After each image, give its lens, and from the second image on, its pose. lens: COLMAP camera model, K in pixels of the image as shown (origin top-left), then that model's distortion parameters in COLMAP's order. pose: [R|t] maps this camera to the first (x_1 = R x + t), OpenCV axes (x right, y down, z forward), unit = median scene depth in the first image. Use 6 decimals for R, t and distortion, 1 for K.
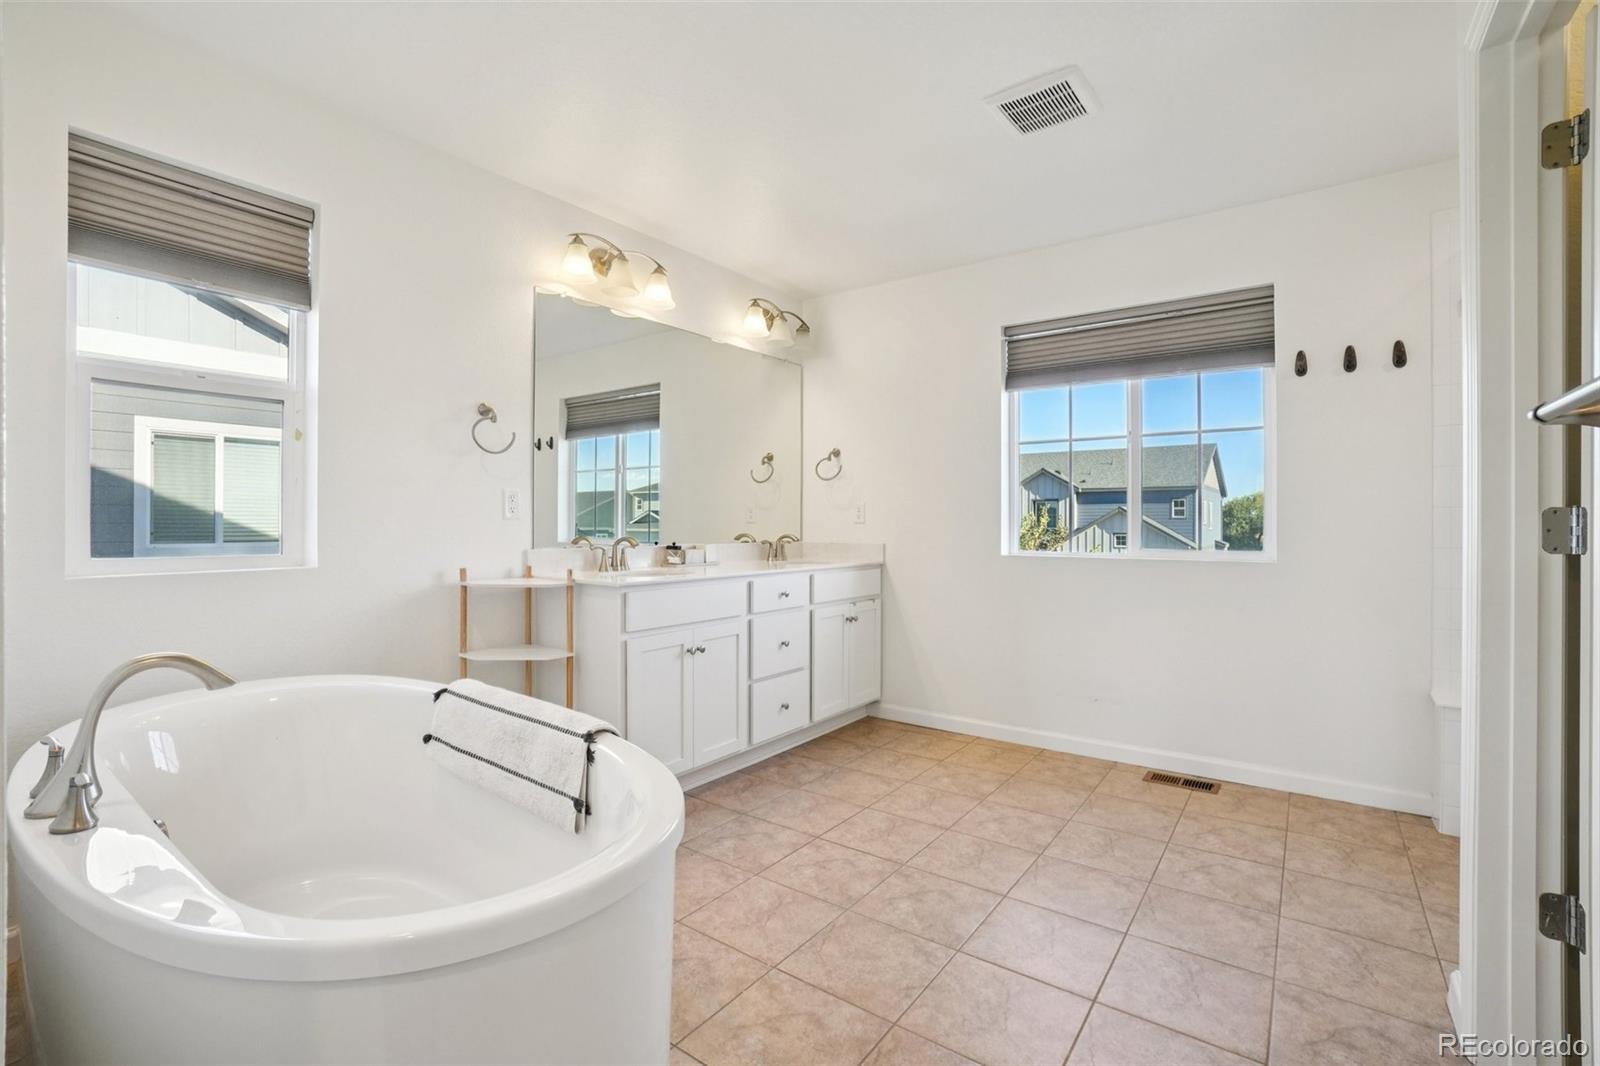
lens RADIAL K [[709.9, 0, 771.8], [0, 709.9, 521.1], [0, 0, 1]] dist [-0.044042, 0.007803]
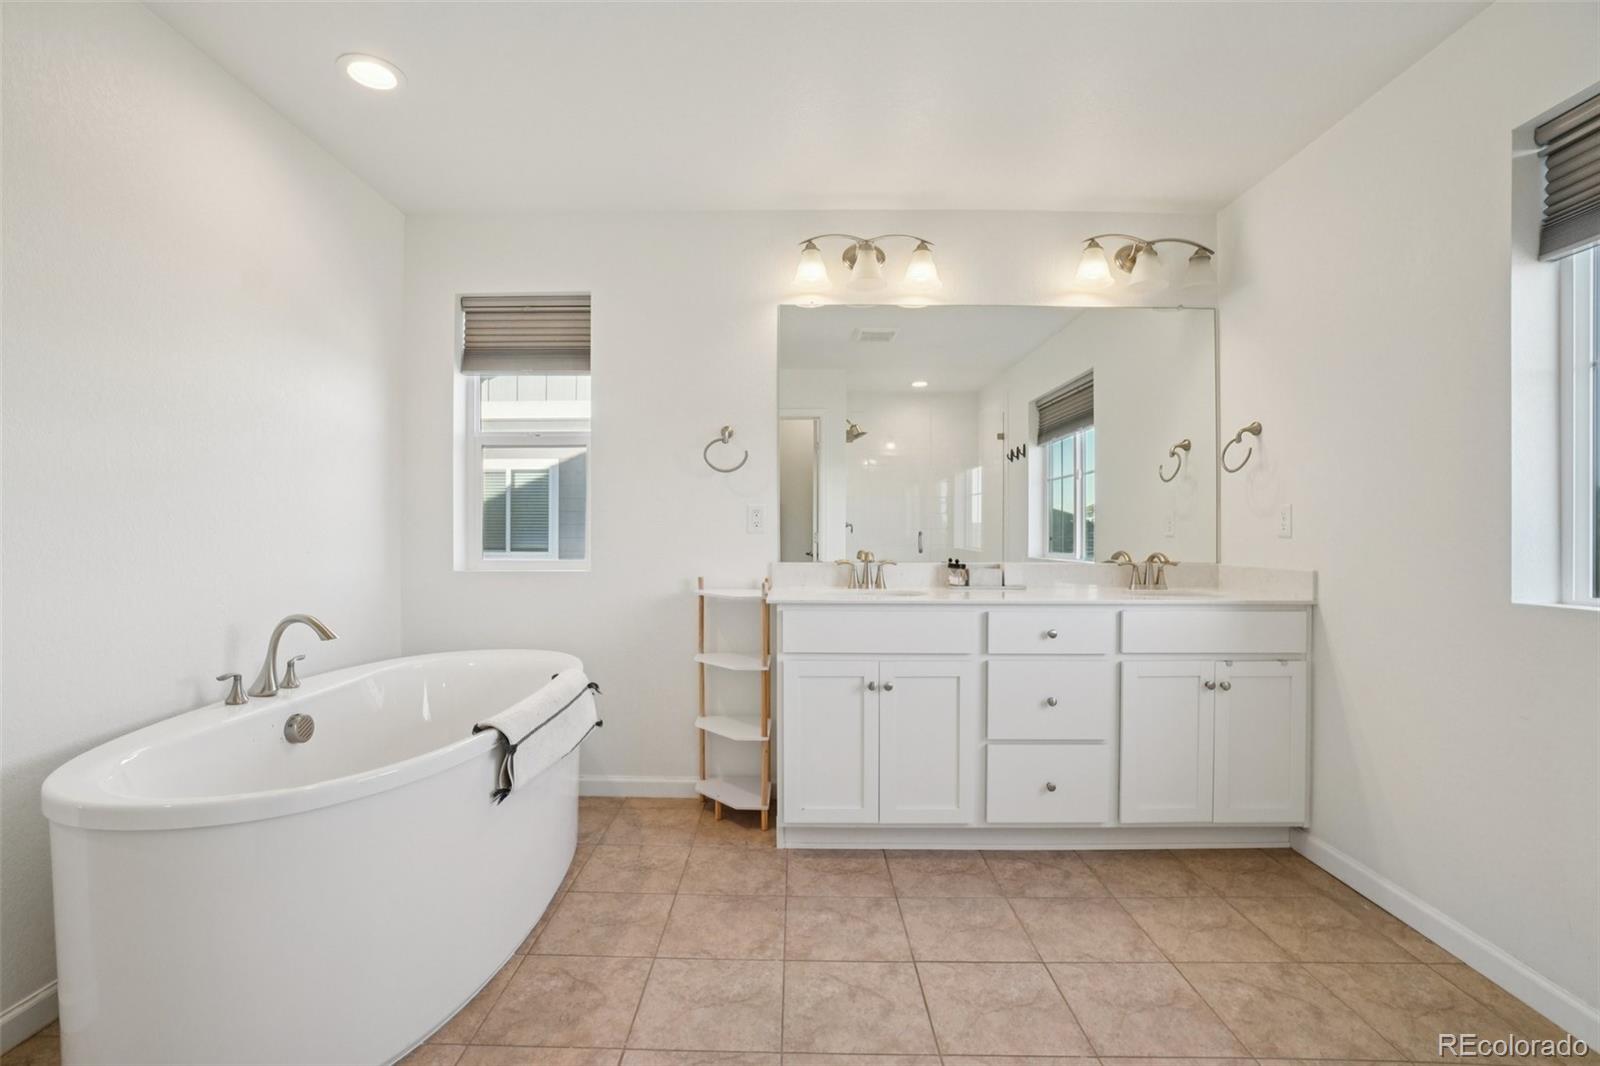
lens RADIAL K [[709.9, 0, 794.7], [0, 709.9, 535.1], [0, 0, 1]] dist [-0.044042, 0.007803]
pose [[0.599778, -0.000687, -0.800166, 0.435586], [0.001356, 0.999999, 0.000158, 0.000120], [0.800165, -0.001179, 0.599779, 0.346475]]
